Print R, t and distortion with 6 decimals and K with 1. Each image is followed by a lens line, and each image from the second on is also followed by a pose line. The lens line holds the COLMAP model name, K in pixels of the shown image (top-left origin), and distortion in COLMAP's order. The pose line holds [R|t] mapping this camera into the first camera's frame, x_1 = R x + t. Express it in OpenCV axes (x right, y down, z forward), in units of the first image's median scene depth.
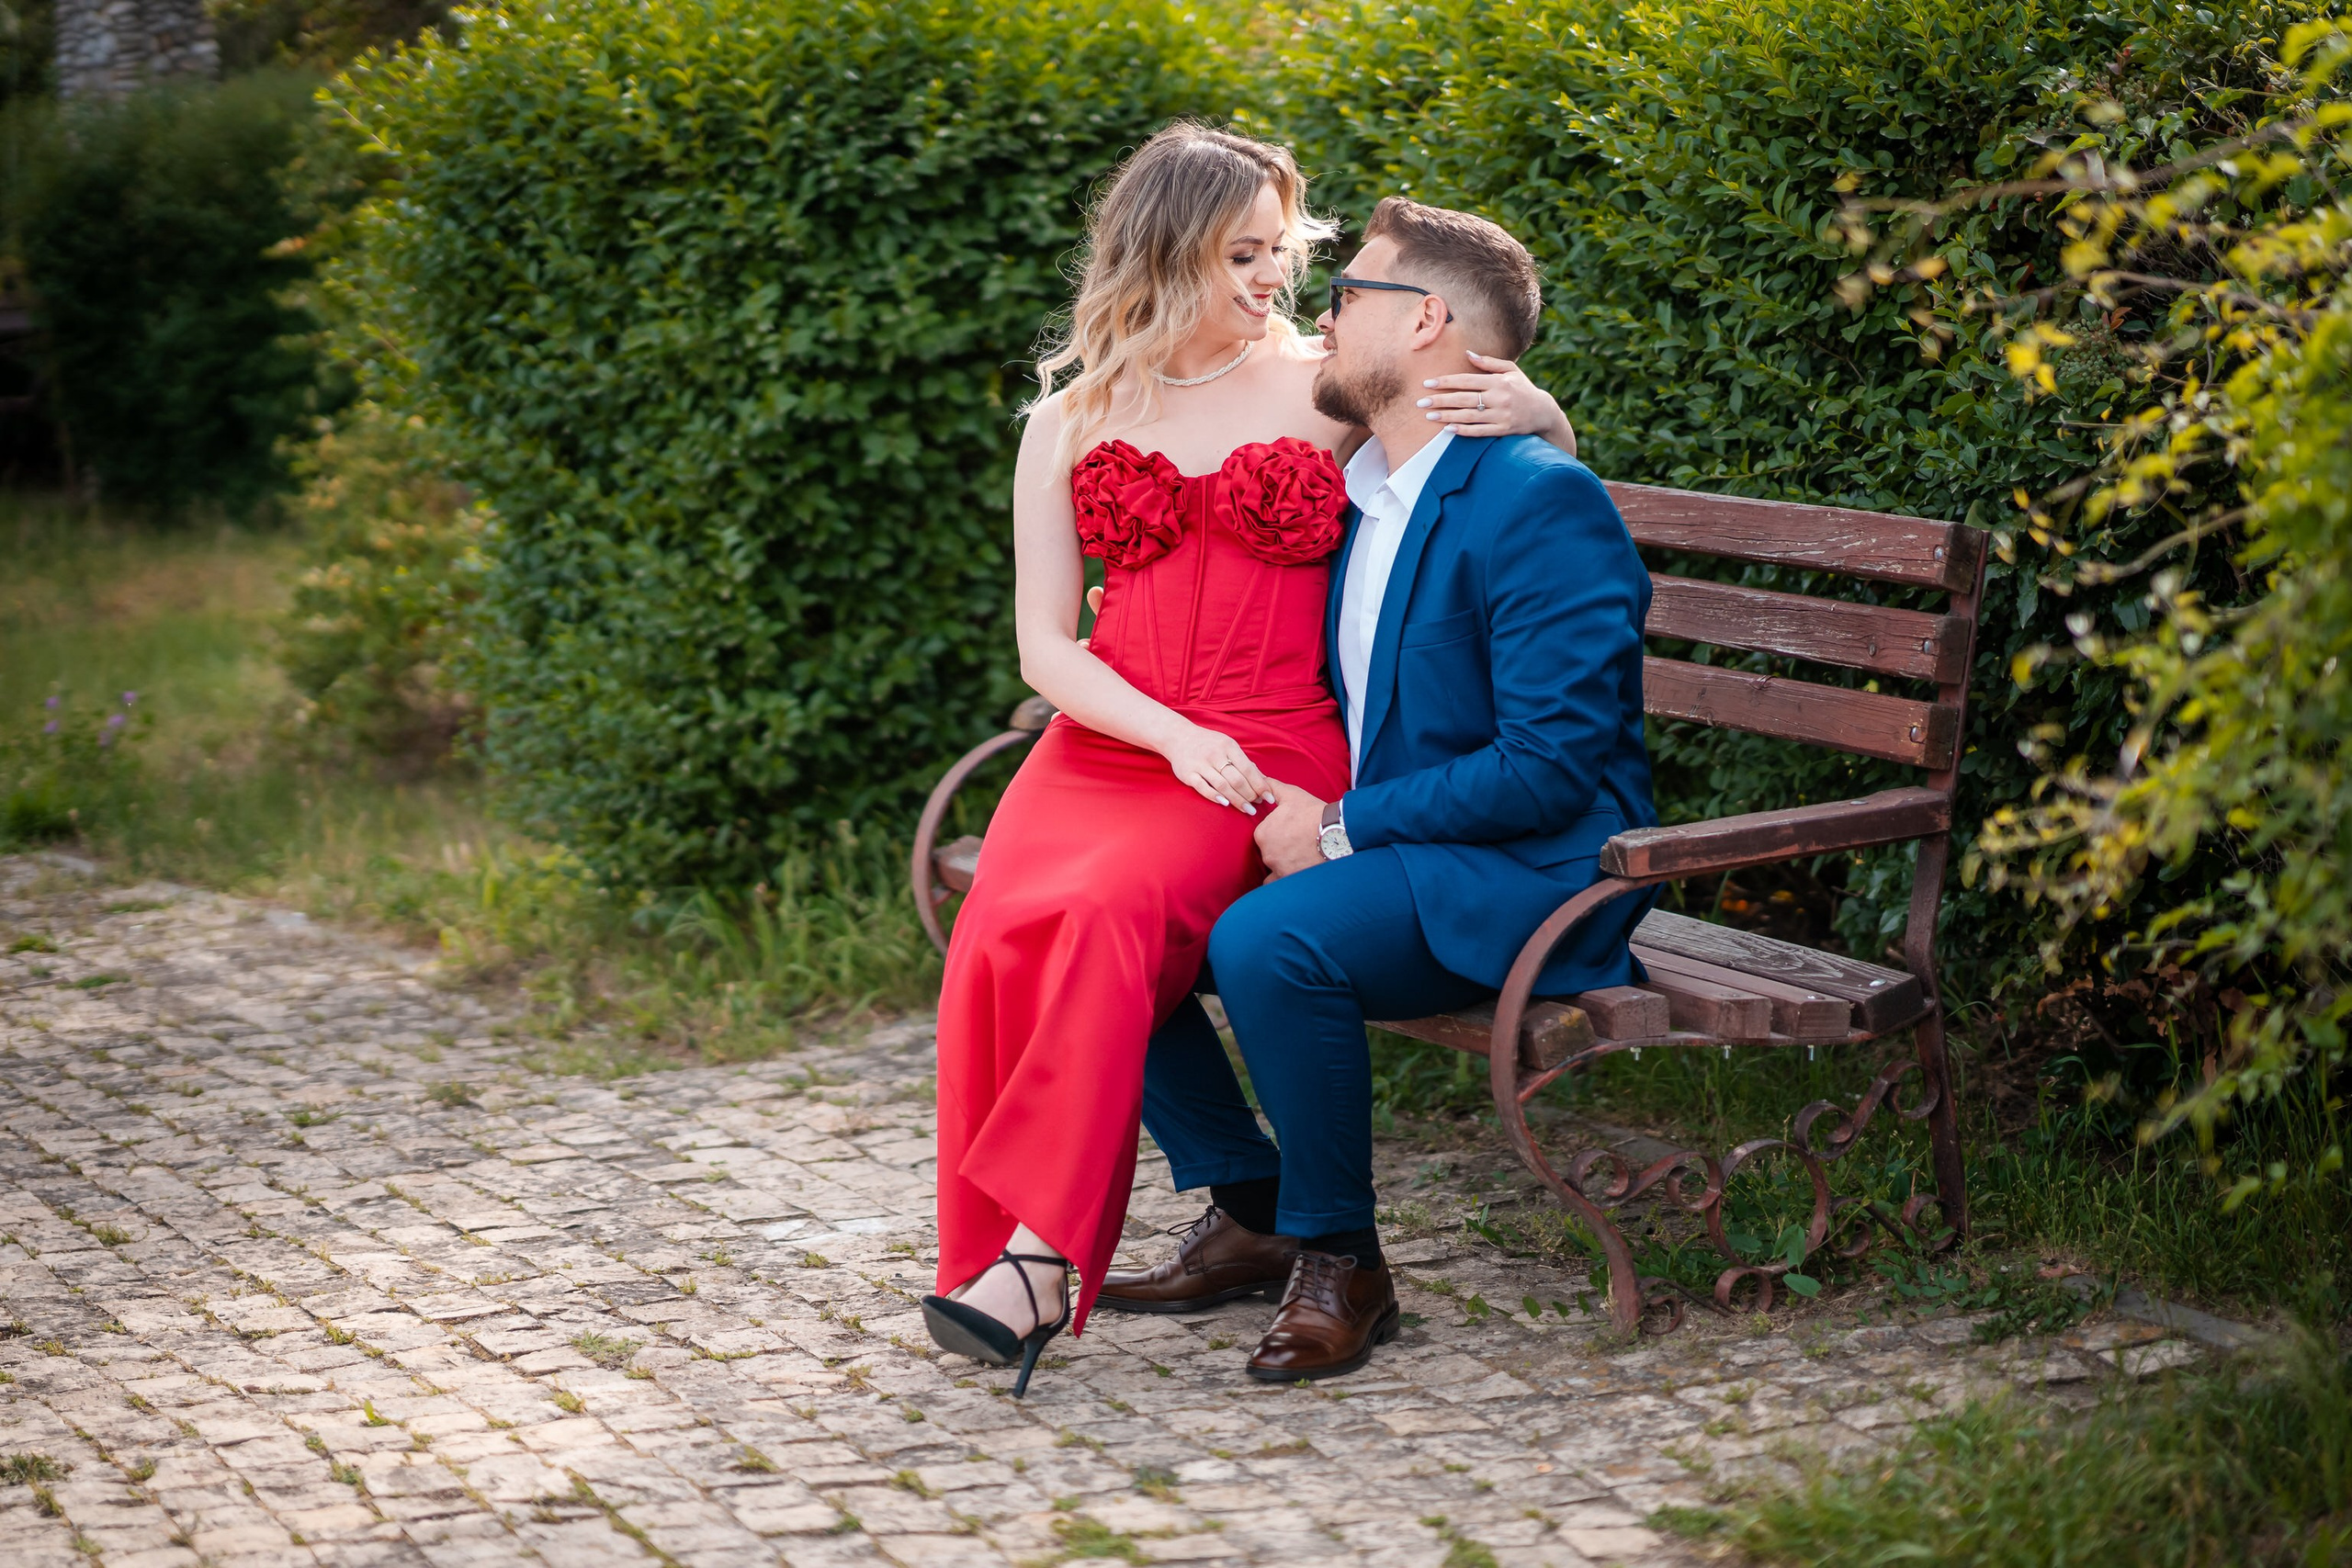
lens RADIAL K [[5599.9, 0, 1176.0], [0, 5599.9, 784.0], [0, 0, 1]] dist [-0.498429, -0.316925]
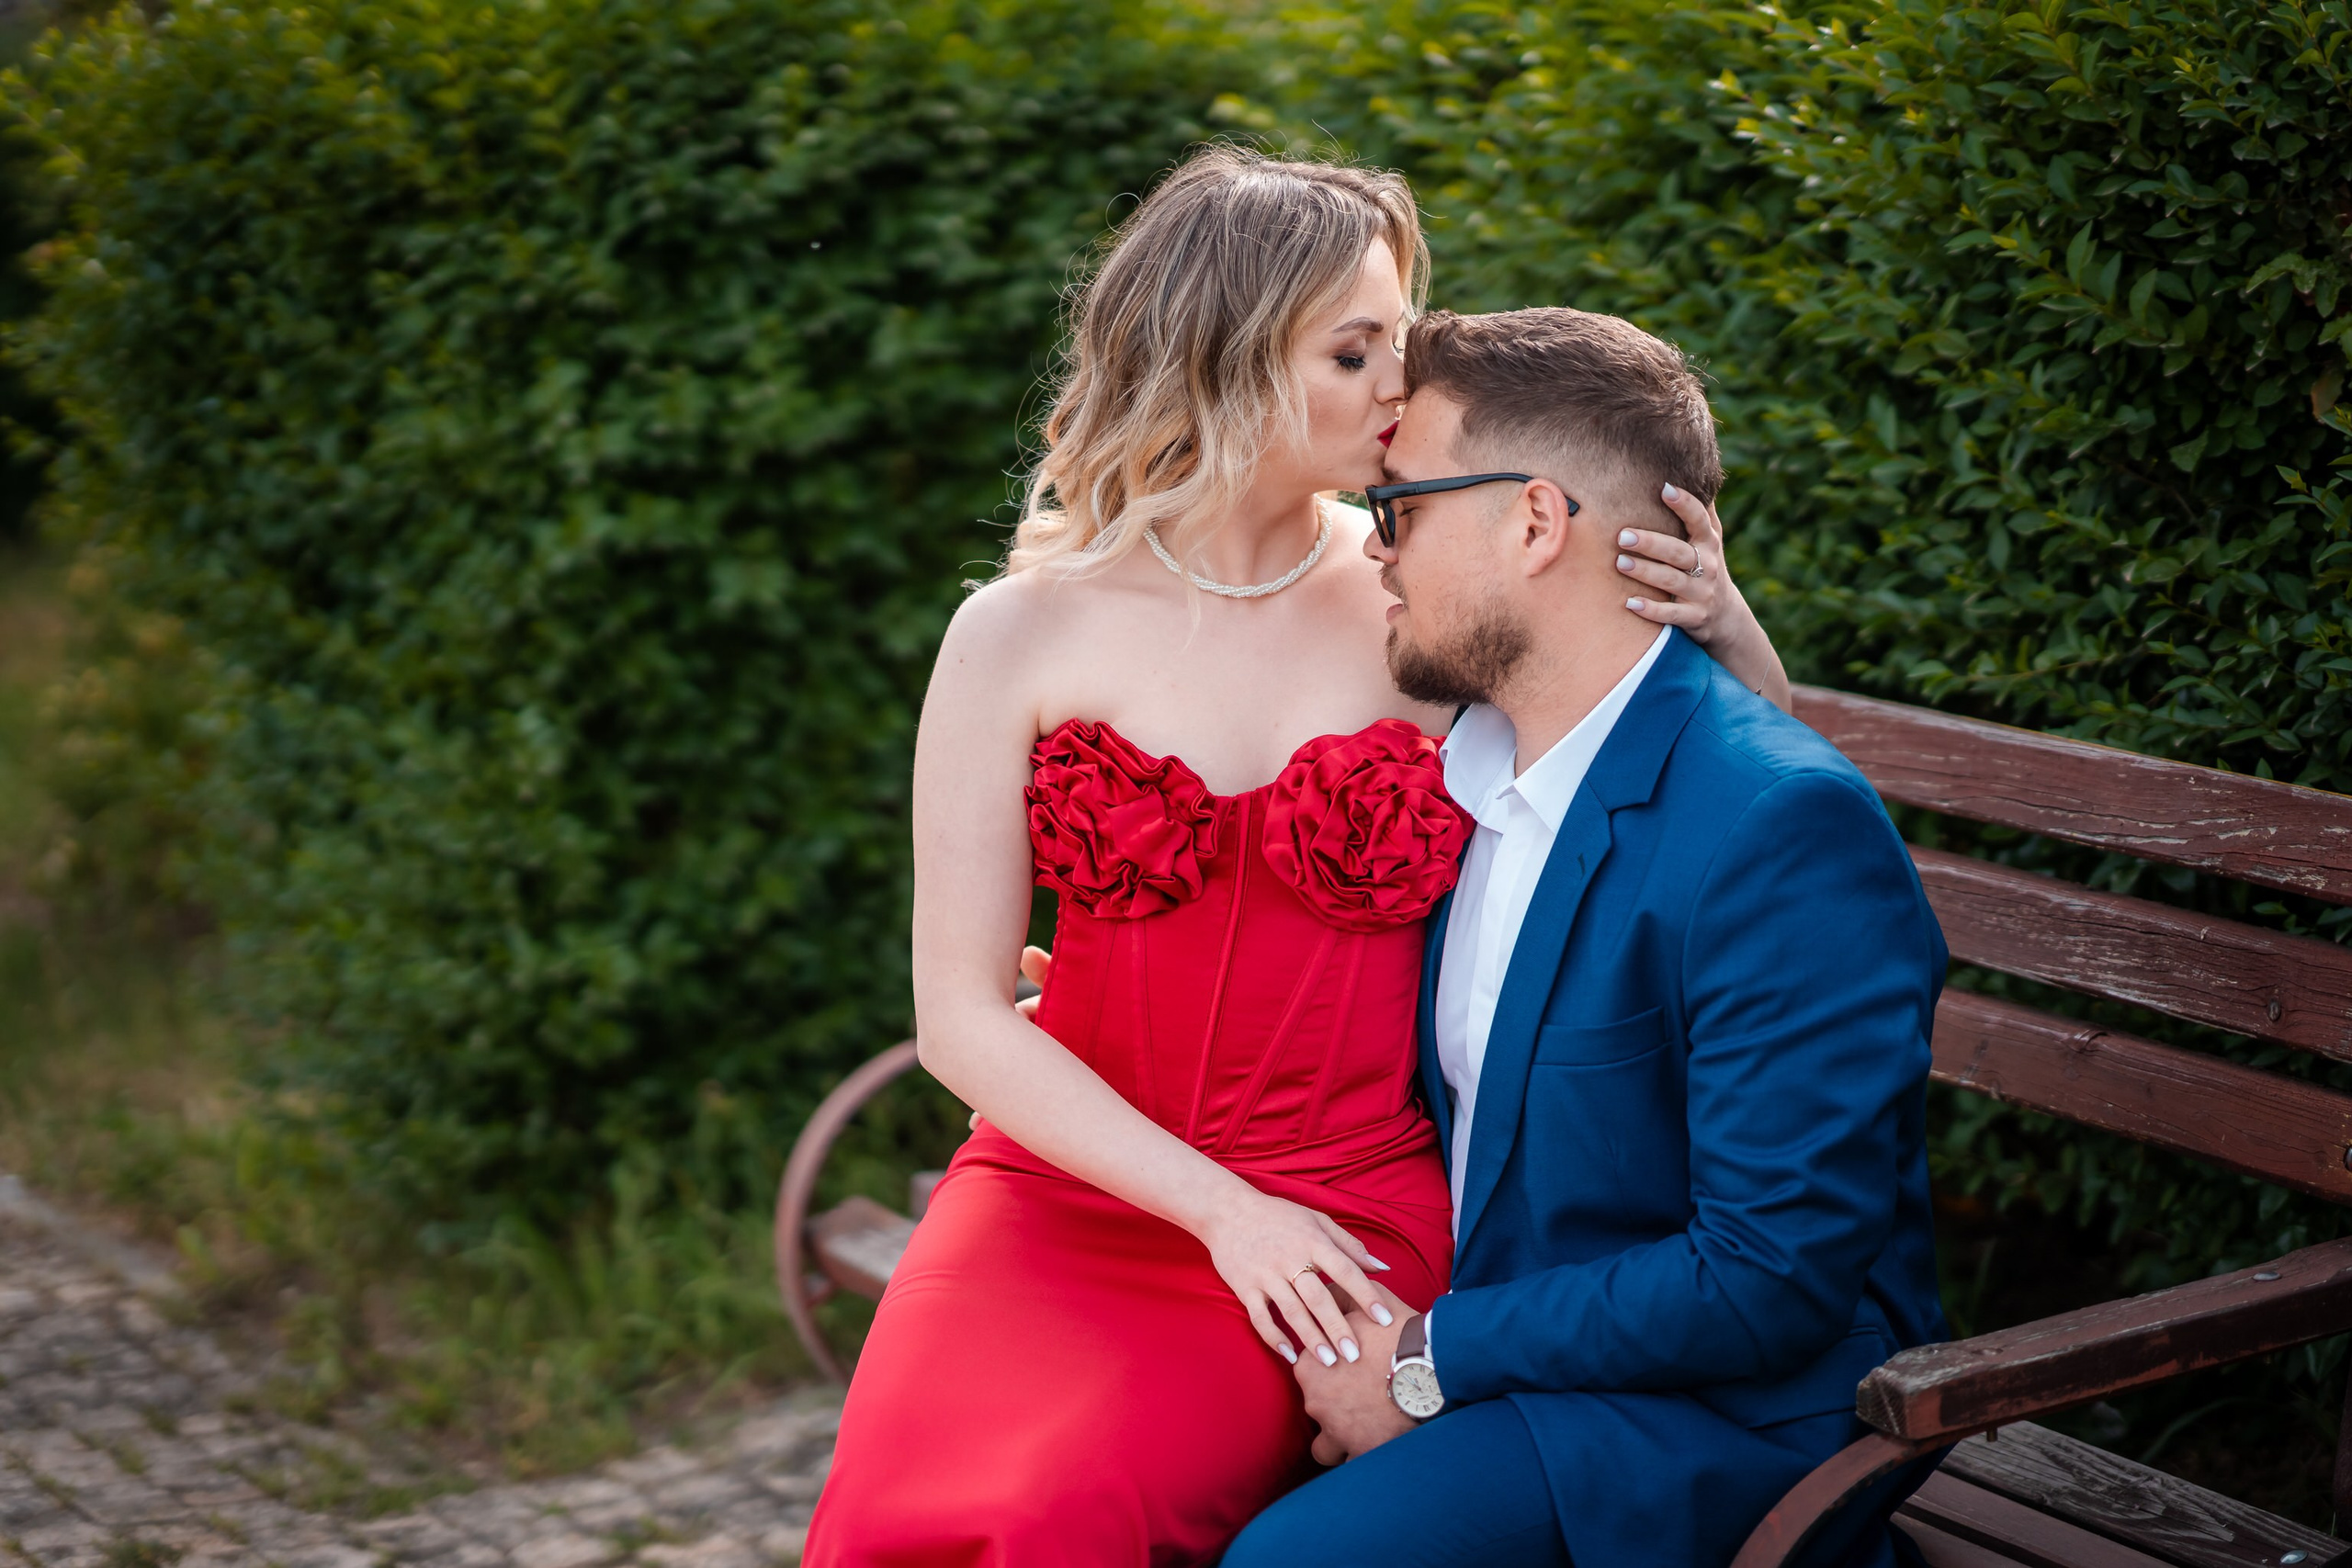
lens RADIAL K [[5599.9, 0, 1176.0], [0, 5599.9, 784.0], [0, 0, 1]] dist [-0.498429, -0.316925]
pose [[0.999611, -0.027750, -0.002785, 0.004272], [0.027810, 0.999312, 0.024527, -0.050406], [0.002103, -0.024595, 0.999695, 0.291027]]
